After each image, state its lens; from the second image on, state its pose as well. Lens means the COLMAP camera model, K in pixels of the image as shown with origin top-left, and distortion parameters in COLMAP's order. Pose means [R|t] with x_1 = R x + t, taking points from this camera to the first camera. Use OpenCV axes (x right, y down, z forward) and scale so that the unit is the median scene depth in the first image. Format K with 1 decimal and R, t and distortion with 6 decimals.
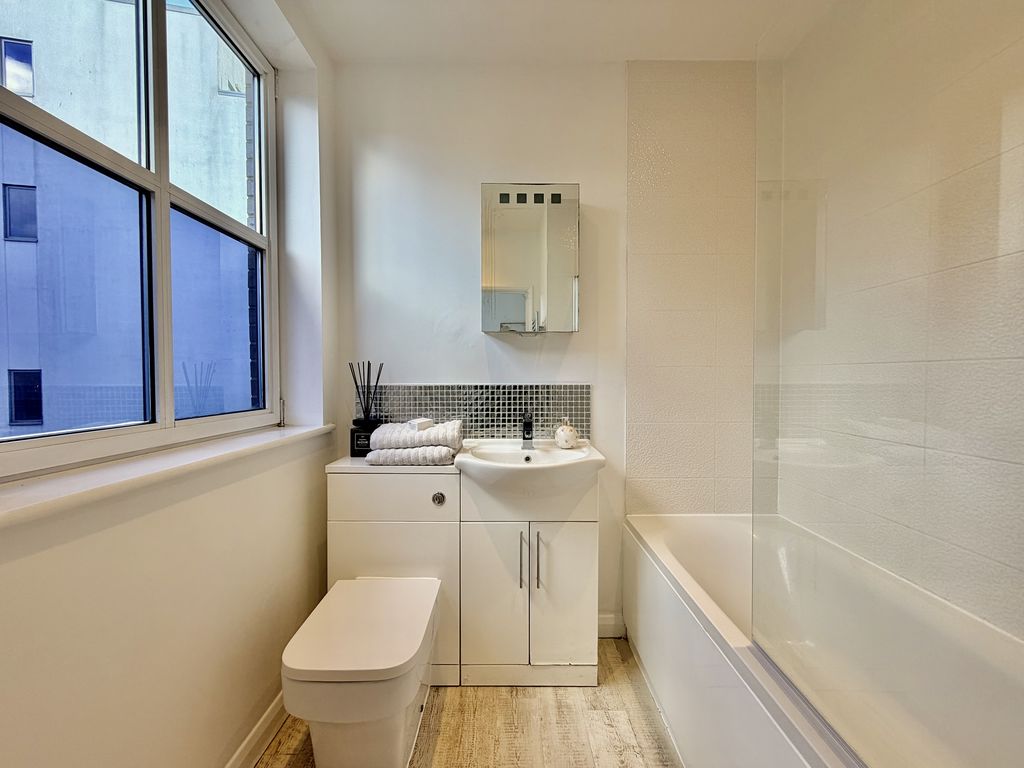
lens RADIAL K [[411.6, 0, 511.4], [0, 411.6, 384.5], [0, 0, 1]] dist [-0.001418, 0.000285]
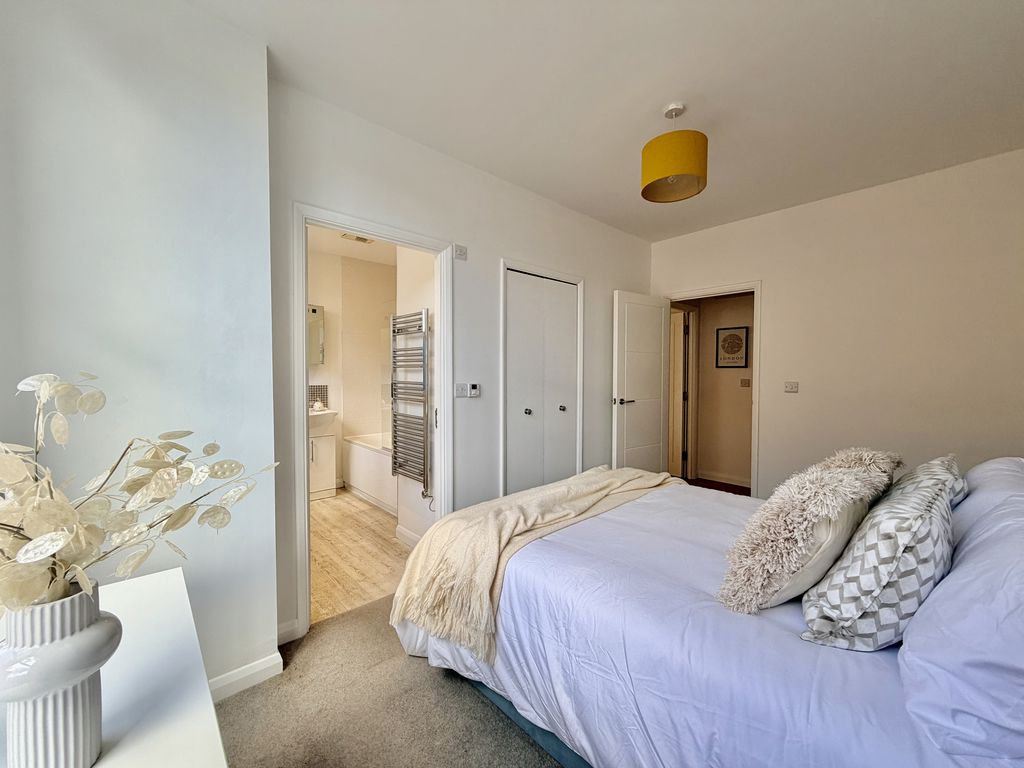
lens RADIAL K [[411.6, 0, 512.2], [0, 411.6, 380.3], [0, 0, 1]] dist [-0.001418, 0.000285]
pose [[0.734891, -0.011603, 0.678086, -0.737711], [0.011673, 0.999922, 0.004459, -0.029522], [-0.678085, 0.004638, 0.734969, -1.720542]]
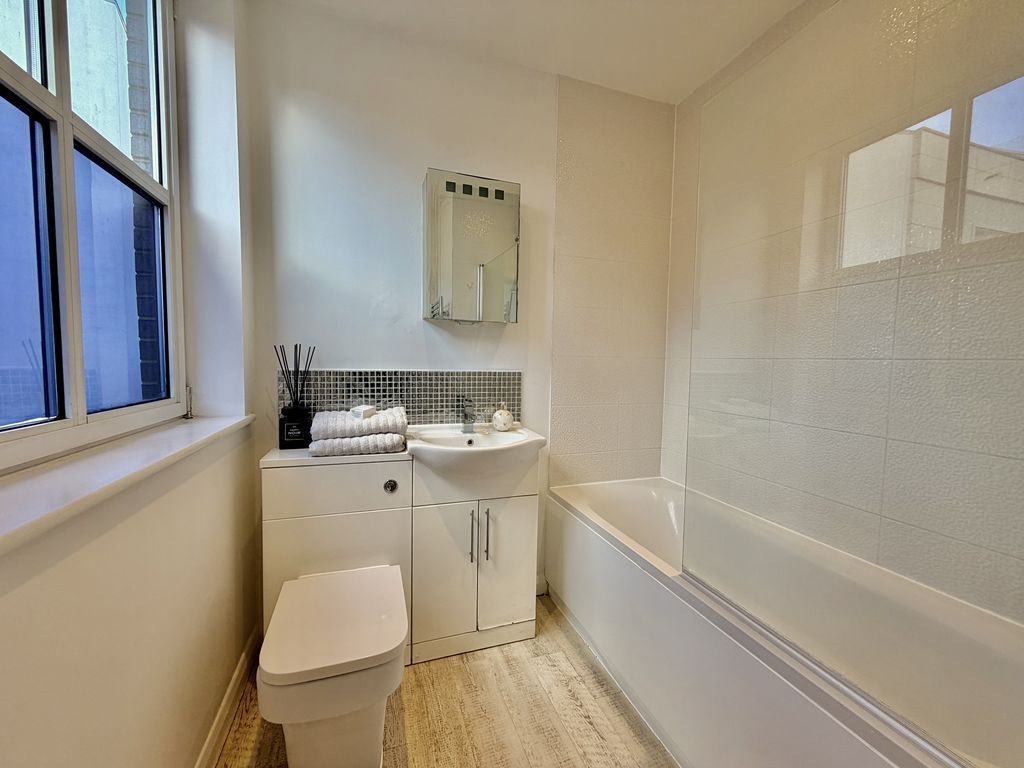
lens RADIAL K [[411.6, 0, 511.9], [0, 411.6, 384.4], [0, 0, 1]] dist [-0.001418, 0.000285]
pose [[0.943436, -0.001497, 0.331551, -0.218677], [-0.012500, 0.999118, 0.040081, -0.010666], [-0.331318, -0.041958, 0.942586, -0.022380]]
